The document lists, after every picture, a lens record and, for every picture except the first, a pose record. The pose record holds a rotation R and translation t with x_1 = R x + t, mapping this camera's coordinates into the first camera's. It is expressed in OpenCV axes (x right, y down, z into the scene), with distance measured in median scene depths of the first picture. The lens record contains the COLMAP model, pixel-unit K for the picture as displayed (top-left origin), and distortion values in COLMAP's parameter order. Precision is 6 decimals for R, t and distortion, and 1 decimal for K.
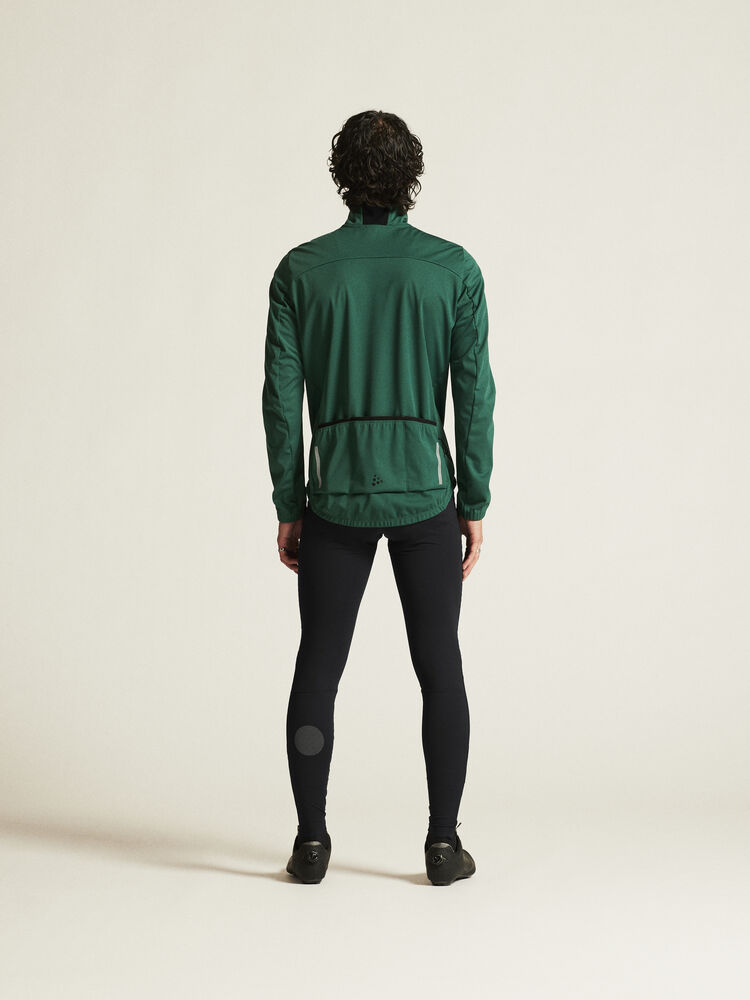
lens RADIAL K [[2992.4, 0, 375.0], [0, 2992.4, 500.0], [0, 0, 1]] dist [0.044199, 1.422109]
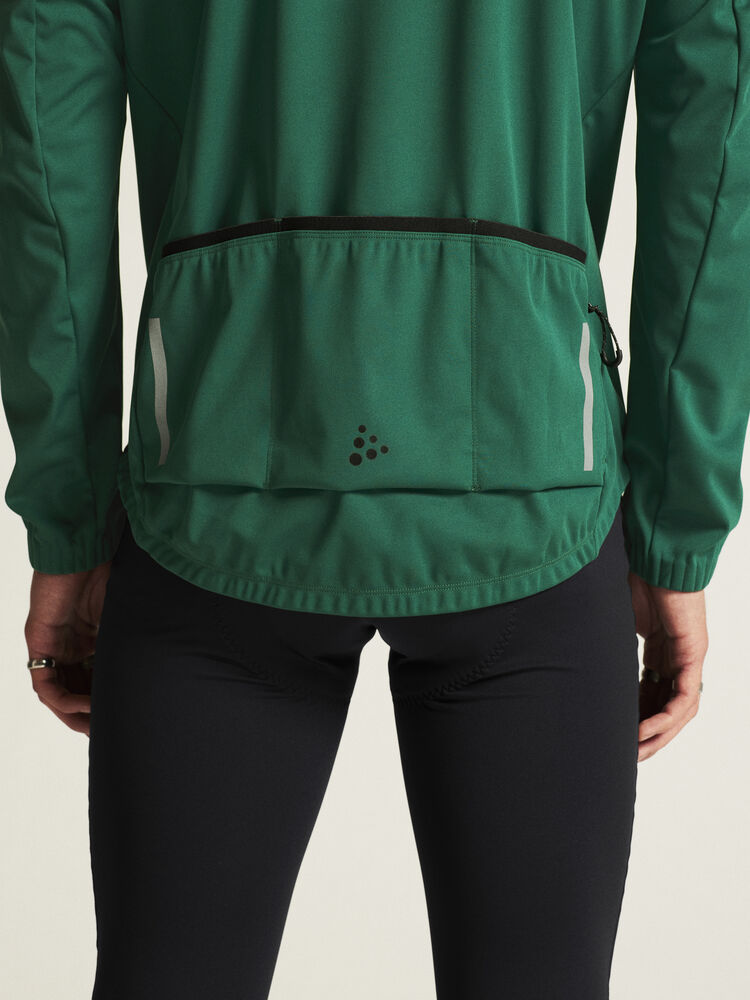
lens RADIAL K [[2992.4, 0, 375.0], [0, 2992.4, 500.0], [0, 0, 1]] dist [0.044199, 1.422109]
pose [[0.998946, 0.042890, 0.016380, -0.003046], [-0.043114, 0.998978, 0.013594, -0.005351], [-0.015780, -0.014286, 0.999773, 0.718577]]
